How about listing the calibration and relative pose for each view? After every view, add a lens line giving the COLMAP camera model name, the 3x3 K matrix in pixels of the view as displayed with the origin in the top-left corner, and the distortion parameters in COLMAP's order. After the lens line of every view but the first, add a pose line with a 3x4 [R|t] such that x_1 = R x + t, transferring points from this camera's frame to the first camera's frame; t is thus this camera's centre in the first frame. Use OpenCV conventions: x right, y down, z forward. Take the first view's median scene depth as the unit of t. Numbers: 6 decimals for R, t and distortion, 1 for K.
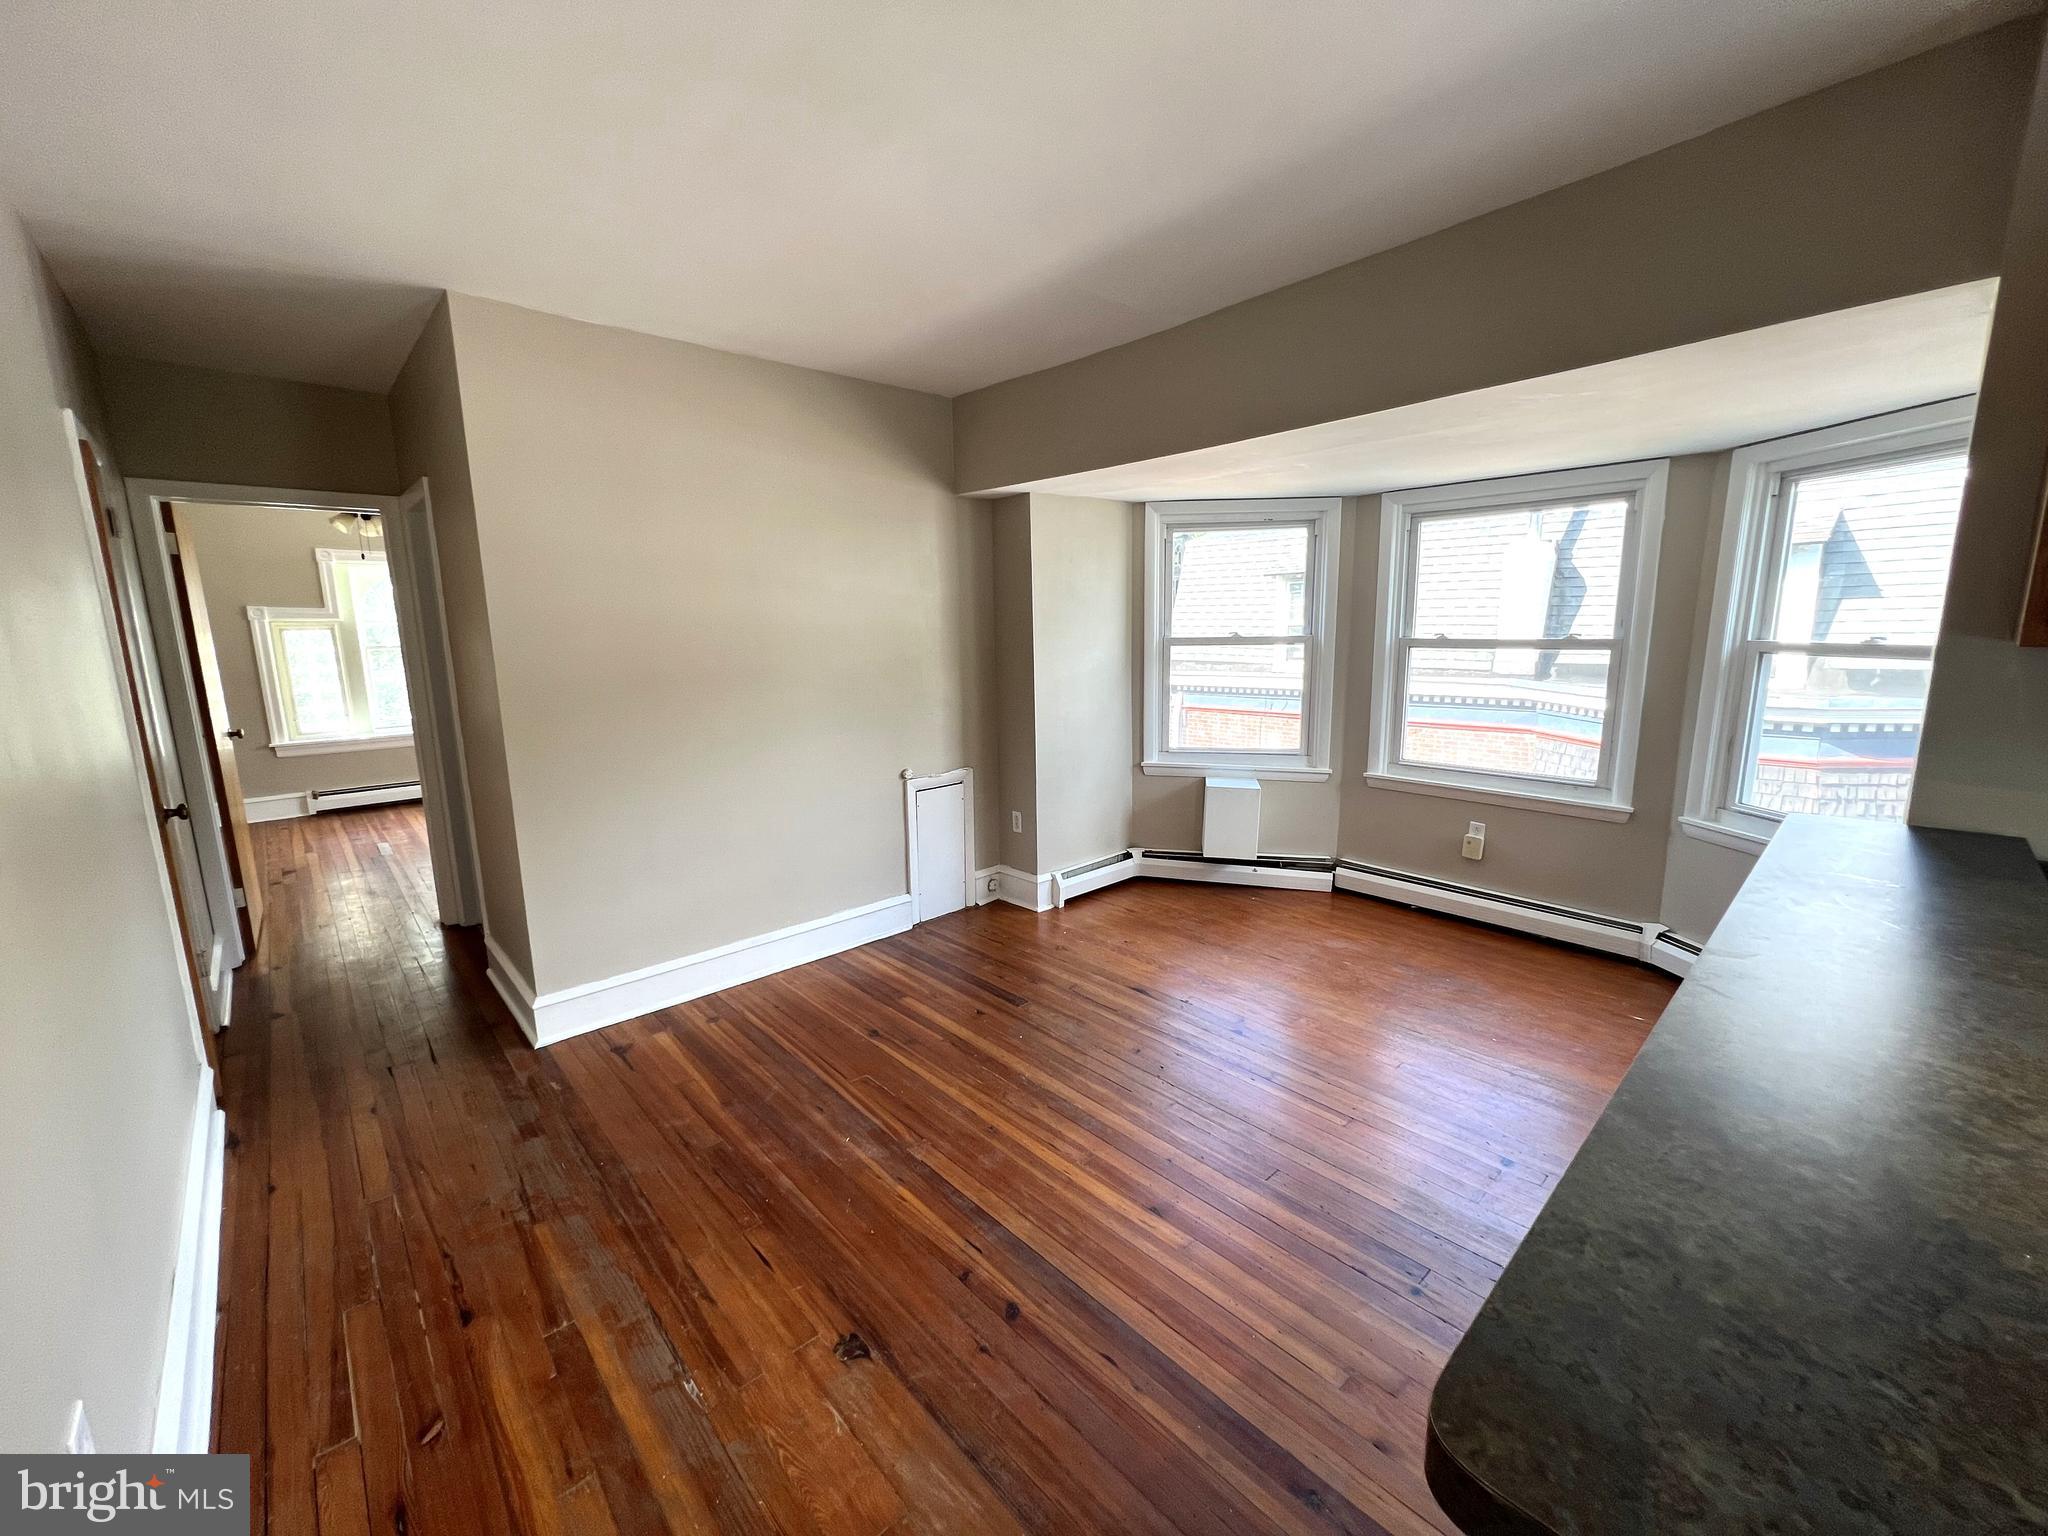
lens RADIAL K [[820.7, 0, 1019.4], [0, 820.7, 763.7], [0, 0, 1]] dist [-0.001730, 0.001076]
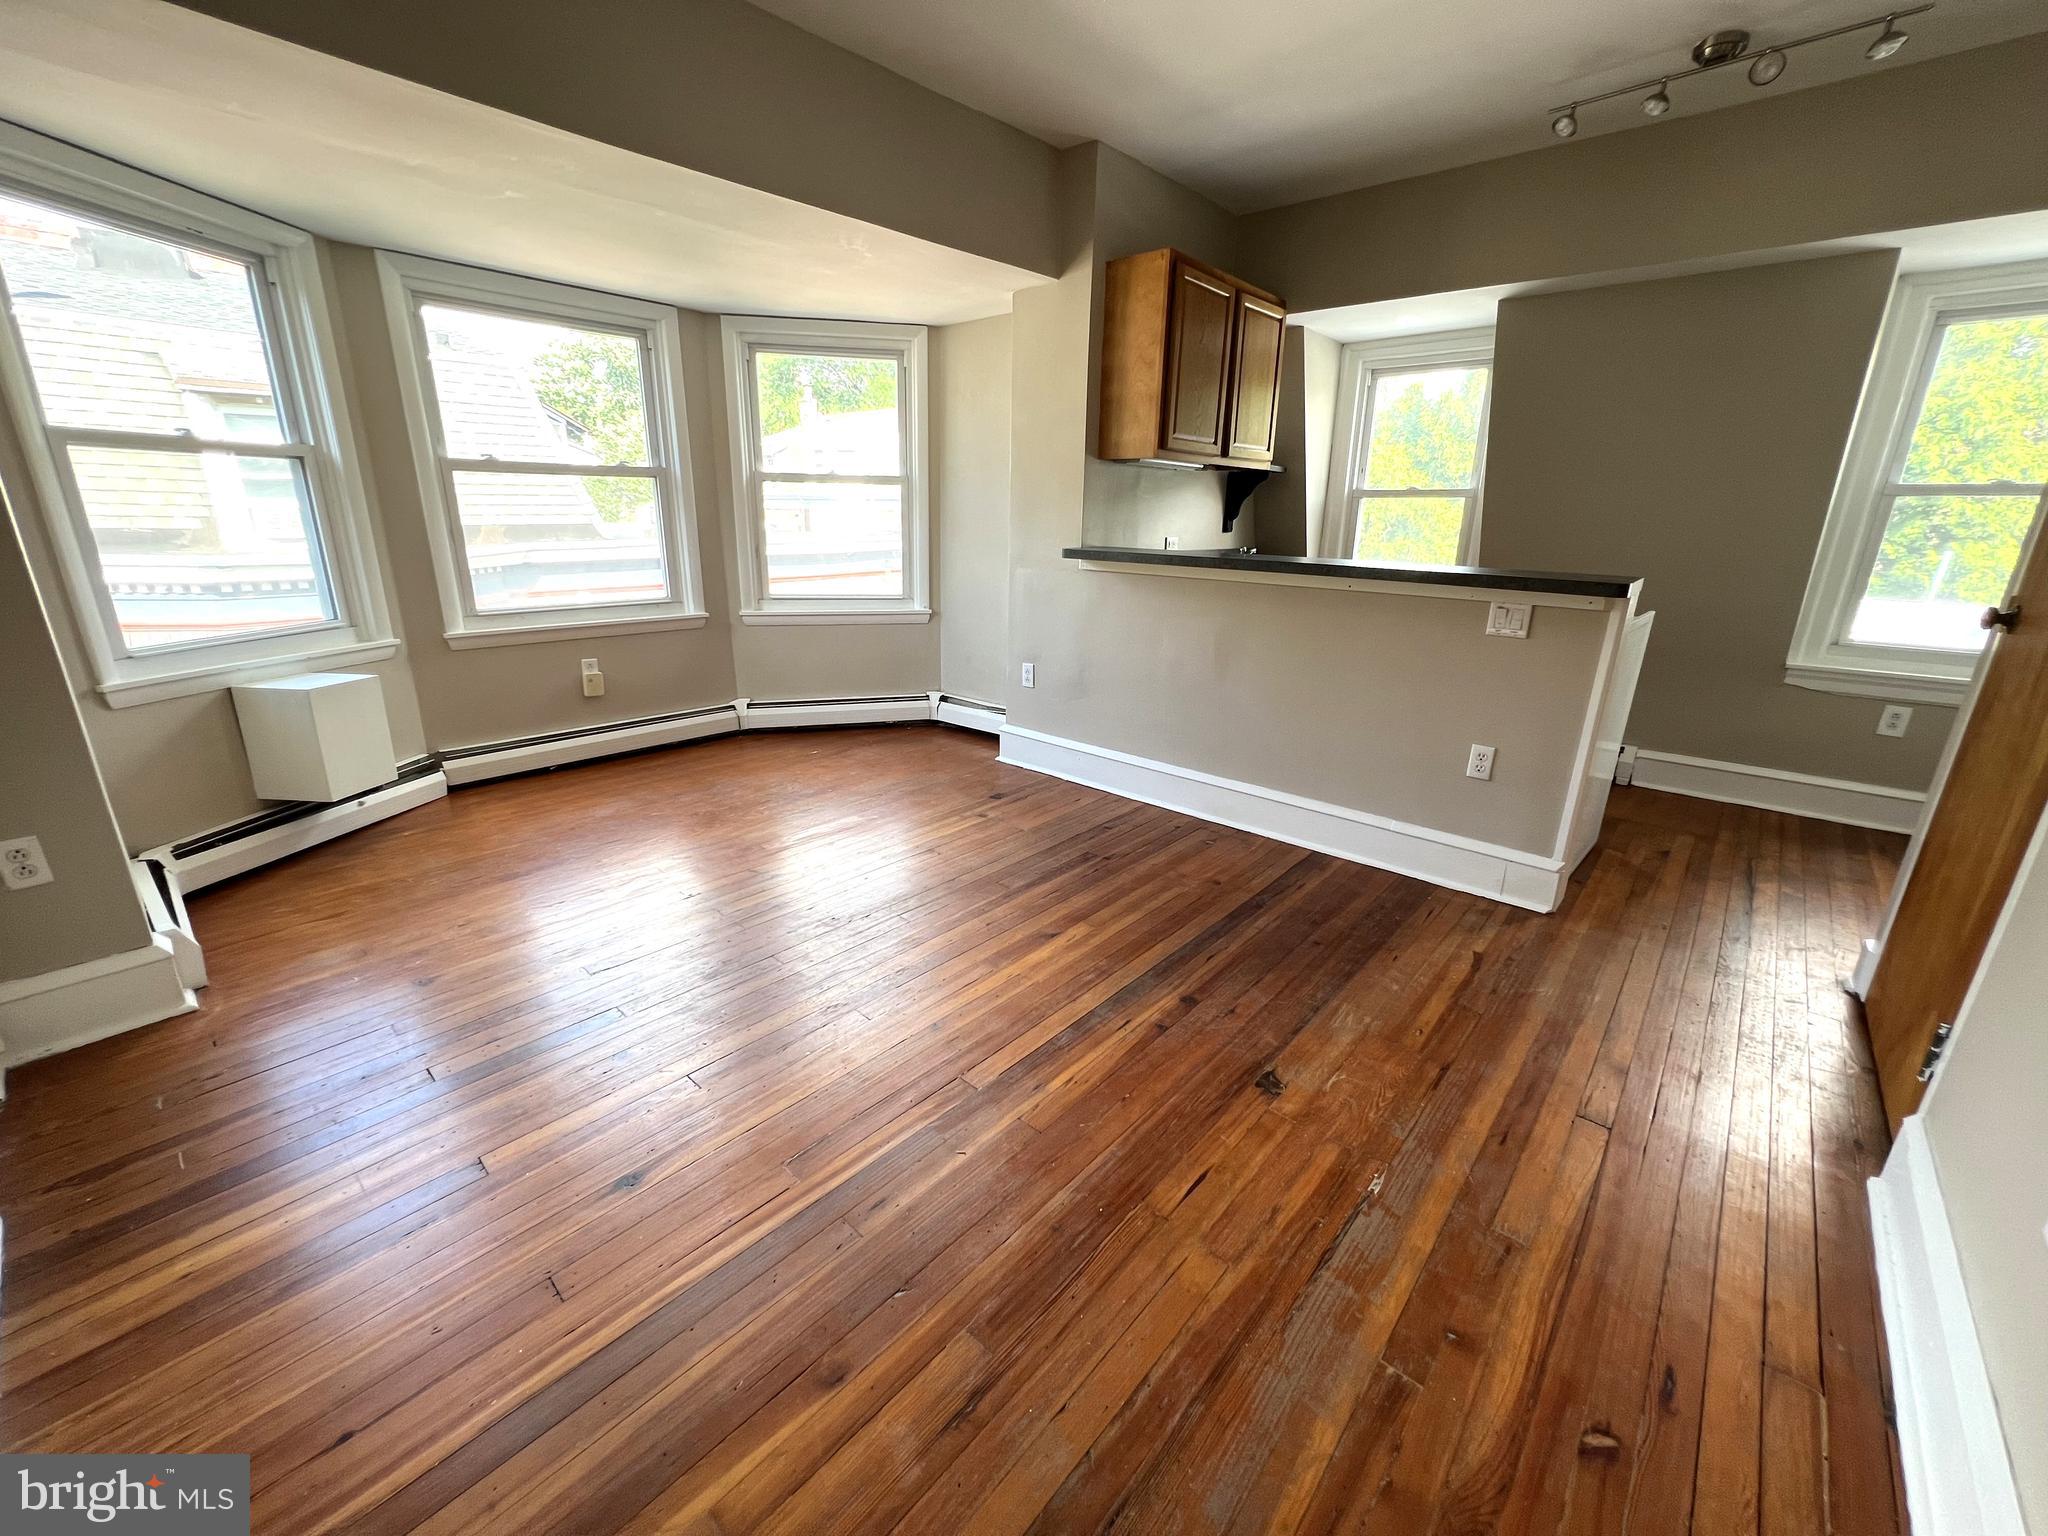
lens RADIAL K [[820.7, 0, 1019.4], [0, 820.7, 763.7], [0, 0, 1]] dist [-0.001730, 0.001076]
pose [[-0.100028, -0.284270, 0.953512, -0.459587], [0.153144, 0.942500, 0.297053, -0.022641], [-0.983128, 0.175738, -0.050742, 0.555649]]
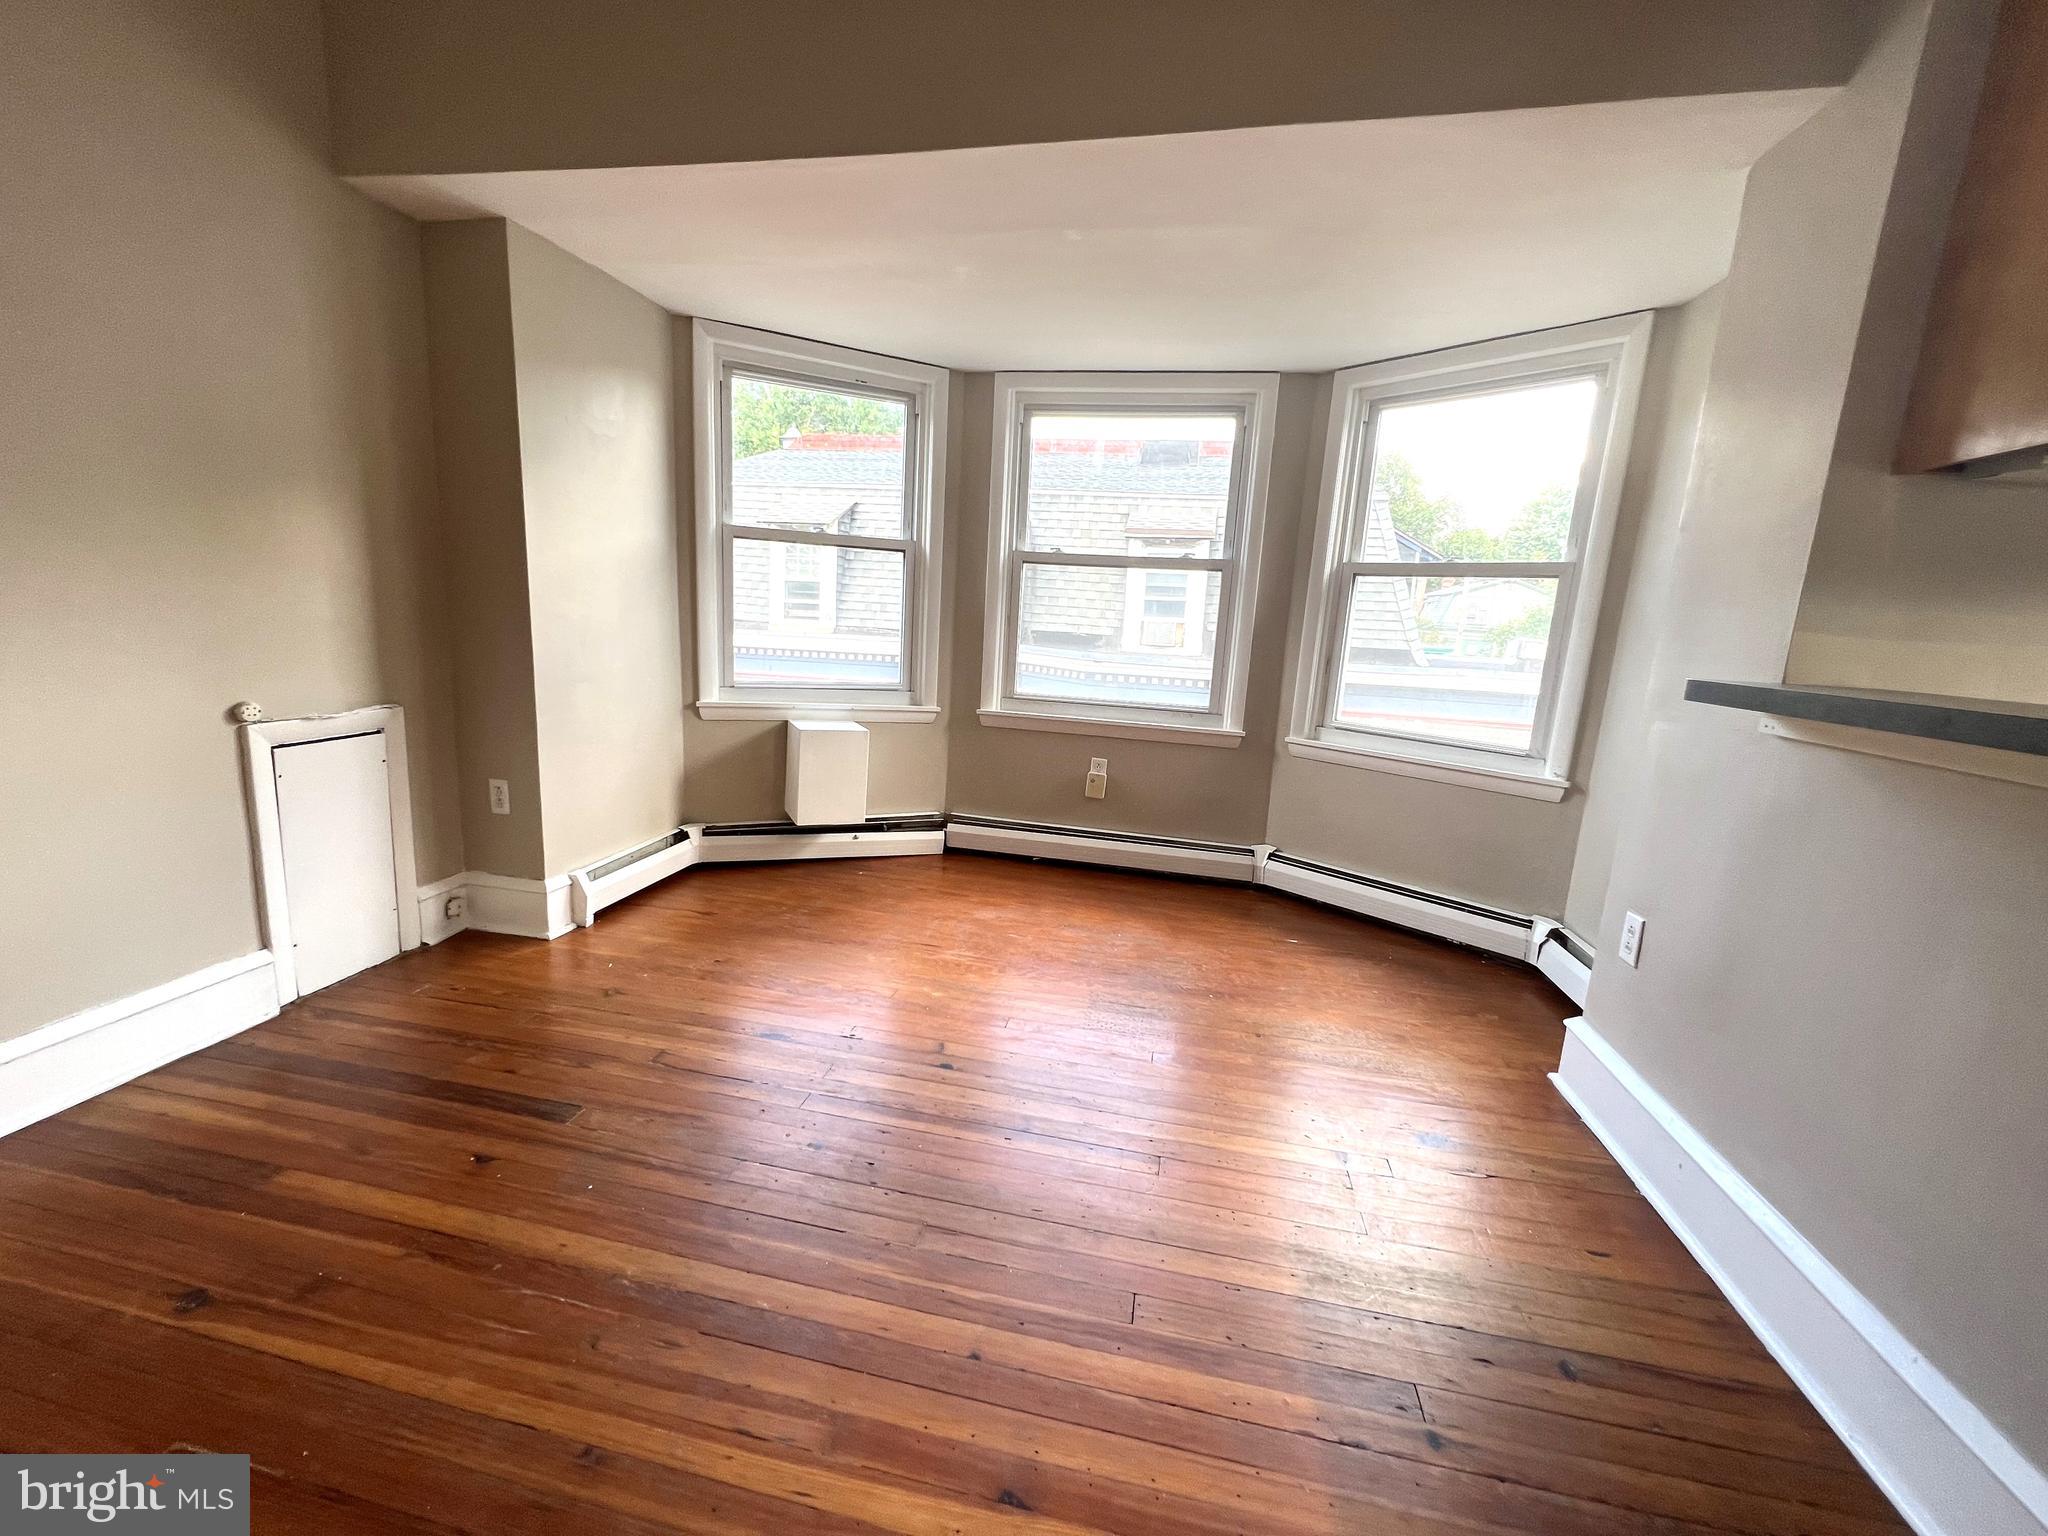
lens RADIAL K [[820.7, 0, 1019.4], [0, 820.7, 763.7], [0, 0, 1]] dist [-0.001730, 0.001076]
pose [[0.803757, -0.048939, 0.592941, -0.055231], [0.033933, 0.998760, 0.036436, 0.040781], [-0.593989, -0.009165, 0.804421, 0.312160]]
